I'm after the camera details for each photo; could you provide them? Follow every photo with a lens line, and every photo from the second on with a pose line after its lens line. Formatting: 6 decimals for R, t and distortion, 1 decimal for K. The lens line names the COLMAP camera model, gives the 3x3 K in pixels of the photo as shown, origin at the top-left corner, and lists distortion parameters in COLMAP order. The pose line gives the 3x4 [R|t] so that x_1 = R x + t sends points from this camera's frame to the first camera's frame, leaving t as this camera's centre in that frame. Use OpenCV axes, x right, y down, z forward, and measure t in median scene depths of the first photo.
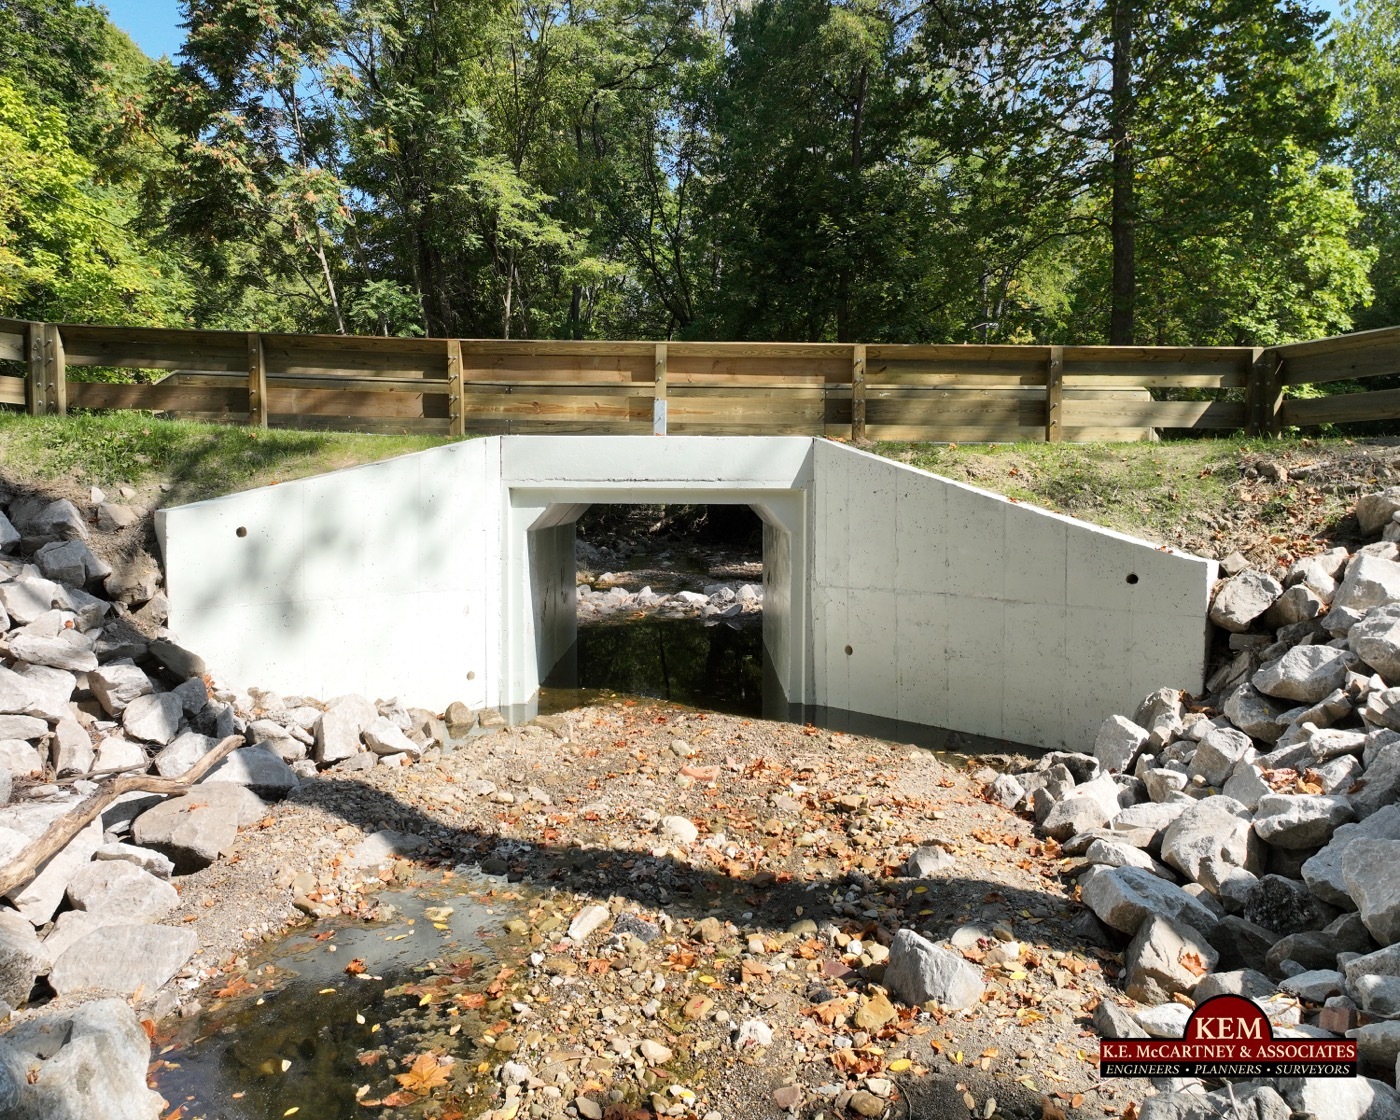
lens RADIAL K [[995.0, 0, 694.9], [0, 995.0, 566.1], [0, 0, 1]] dist [-0.000209, 0.010987]
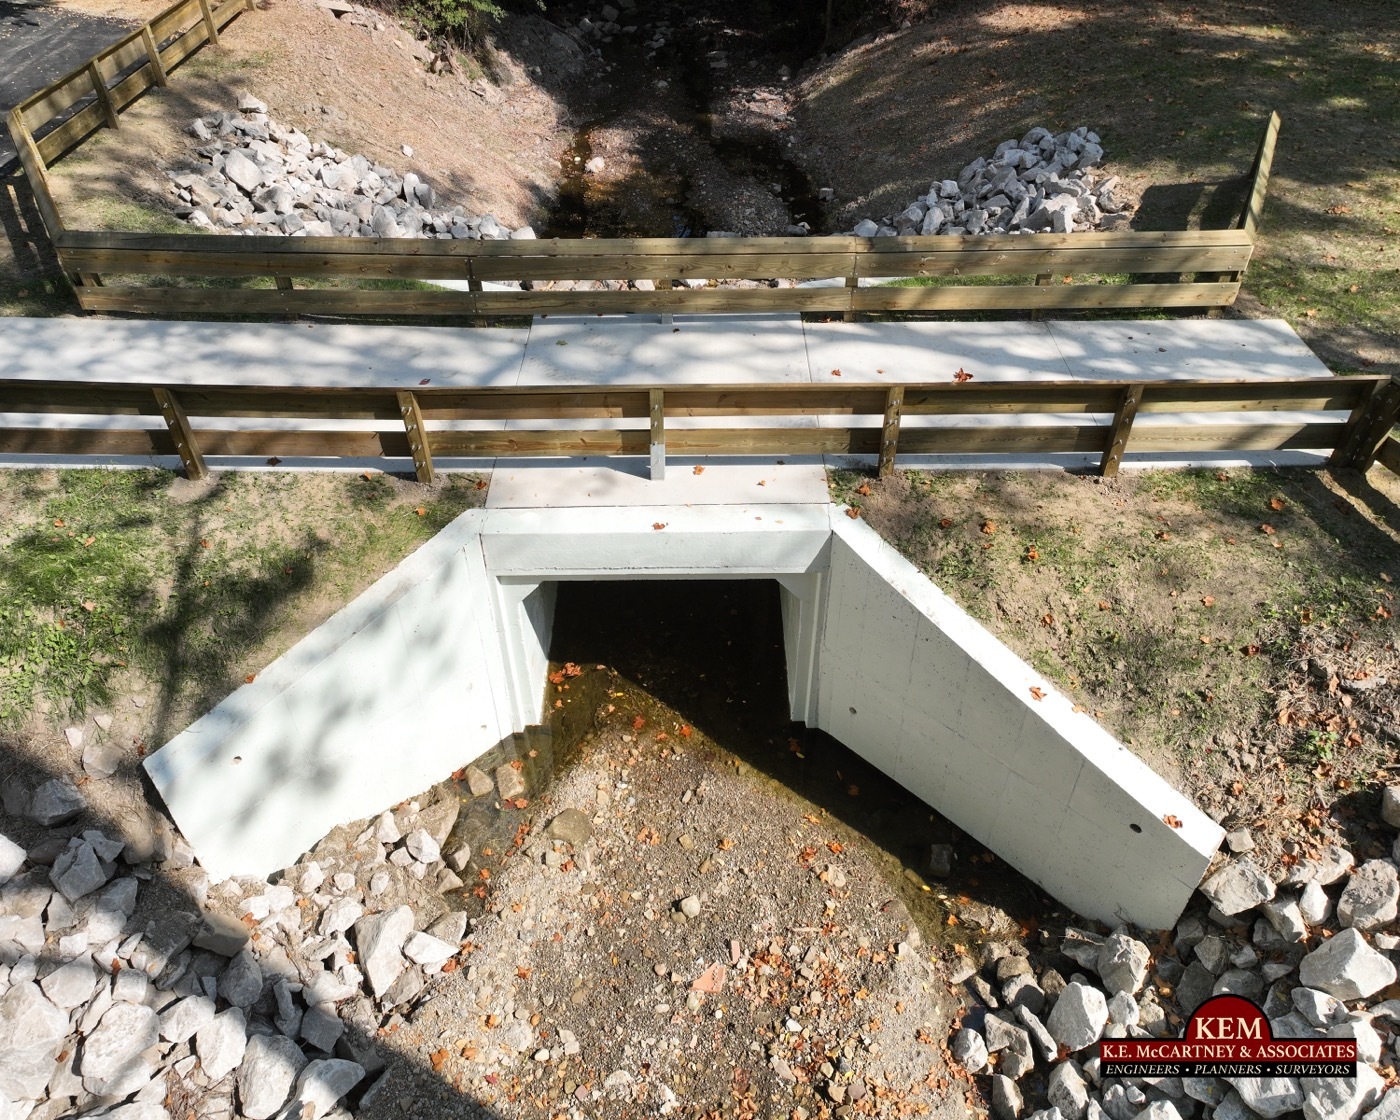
lens RADIAL K [[995.0, 0, 696.2], [0, 995.0, 524.4], [0, 0, 1]] dist [-0.000209, 0.010987]
pose [[0.999924, -0.011291, -0.004989, 0.002720], [0.012082, 0.812289, 0.583130, -0.763239], [-0.002532, -0.583145, 0.812364, 0.332903]]
